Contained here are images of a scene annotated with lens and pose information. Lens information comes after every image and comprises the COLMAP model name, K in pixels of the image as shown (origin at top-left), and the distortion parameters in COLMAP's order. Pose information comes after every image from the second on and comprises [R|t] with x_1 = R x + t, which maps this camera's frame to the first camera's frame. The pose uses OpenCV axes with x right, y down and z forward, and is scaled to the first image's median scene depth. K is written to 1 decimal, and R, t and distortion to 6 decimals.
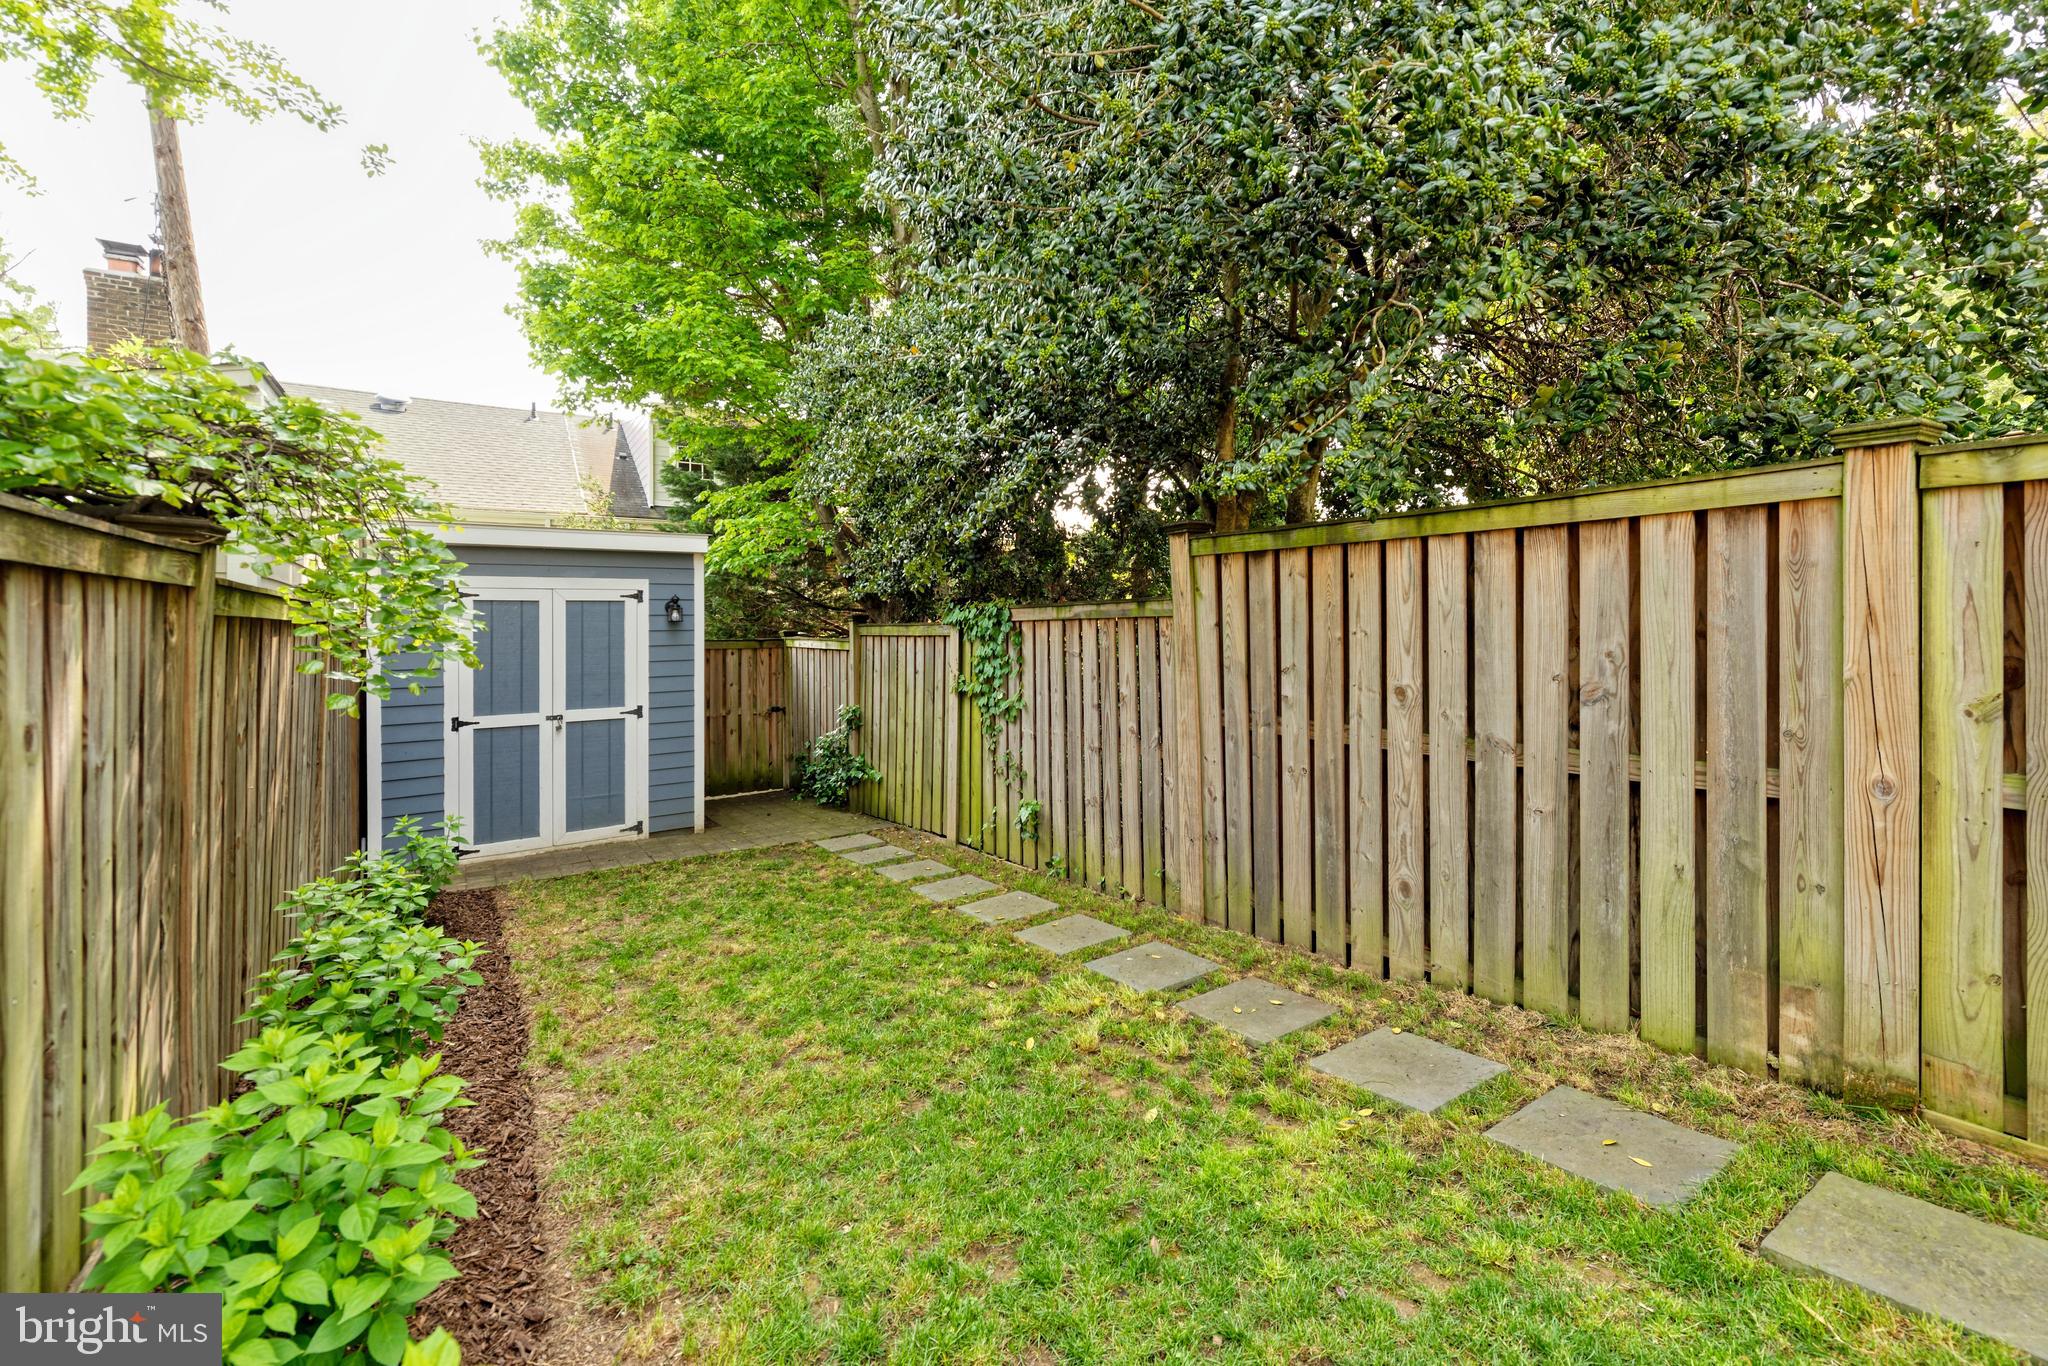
lens RADIAL K [[813.5, 0, 1008.4], [0, 813.5, 590.7], [0, 0, 1]] dist [-0.000920, -0.000121]
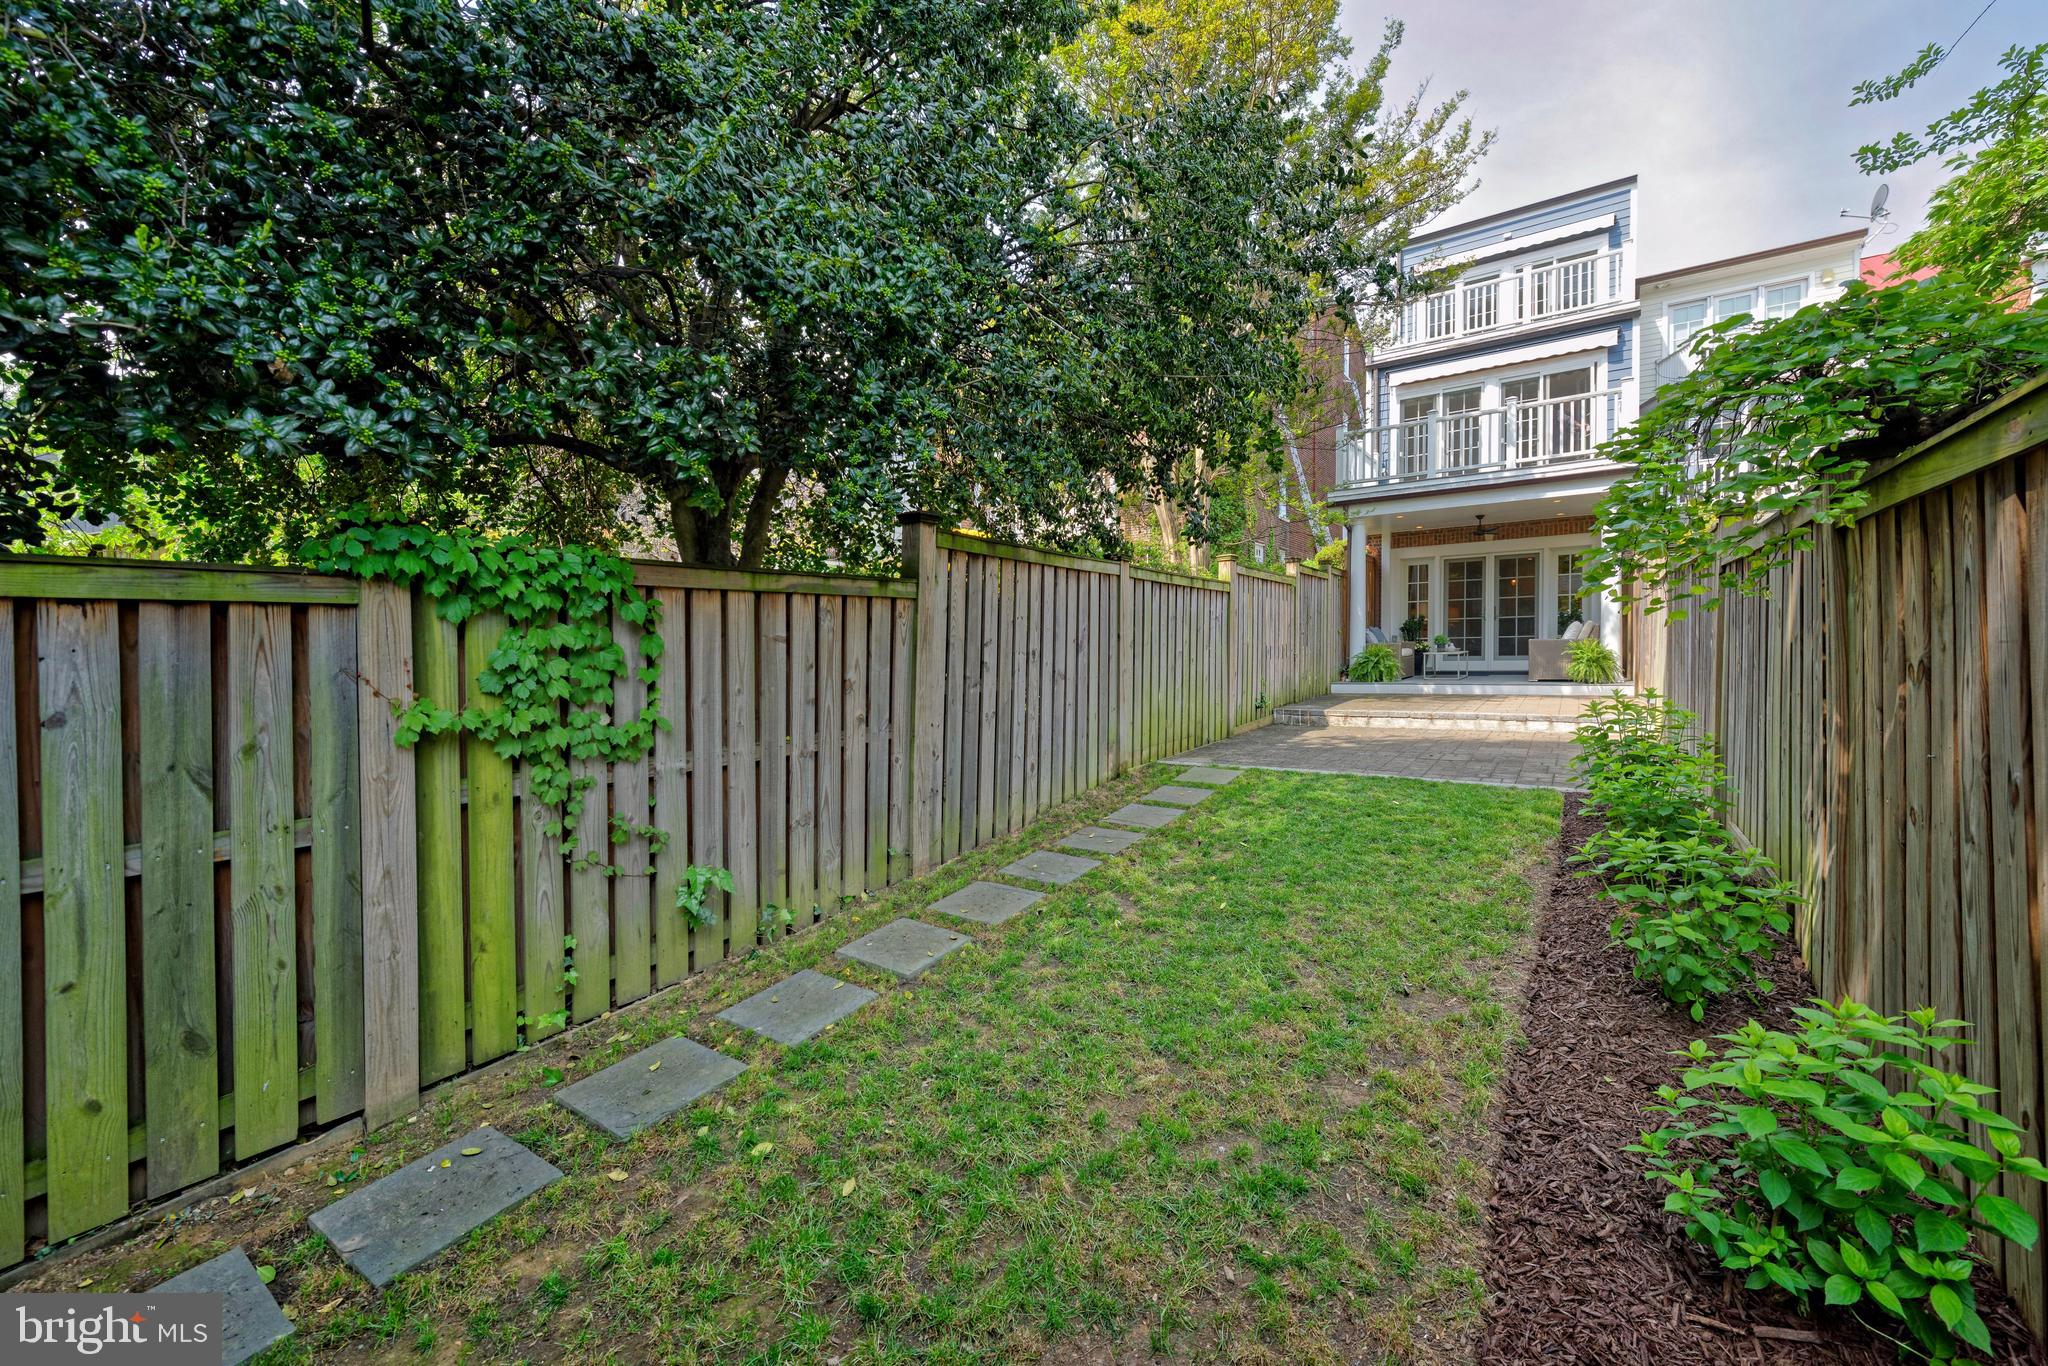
lens RADIAL K [[813.5, 0, 1015.5], [0, 813.5, 674.6], [0, 0, 1]] dist [-0.000920, -0.000121]
pose [[-0.371526, -0.006972, 0.928396, -0.760462], [-0.013288, 0.999909, 0.002192, 0.116057], [-0.928328, -0.011522, -0.371585, 1.165518]]
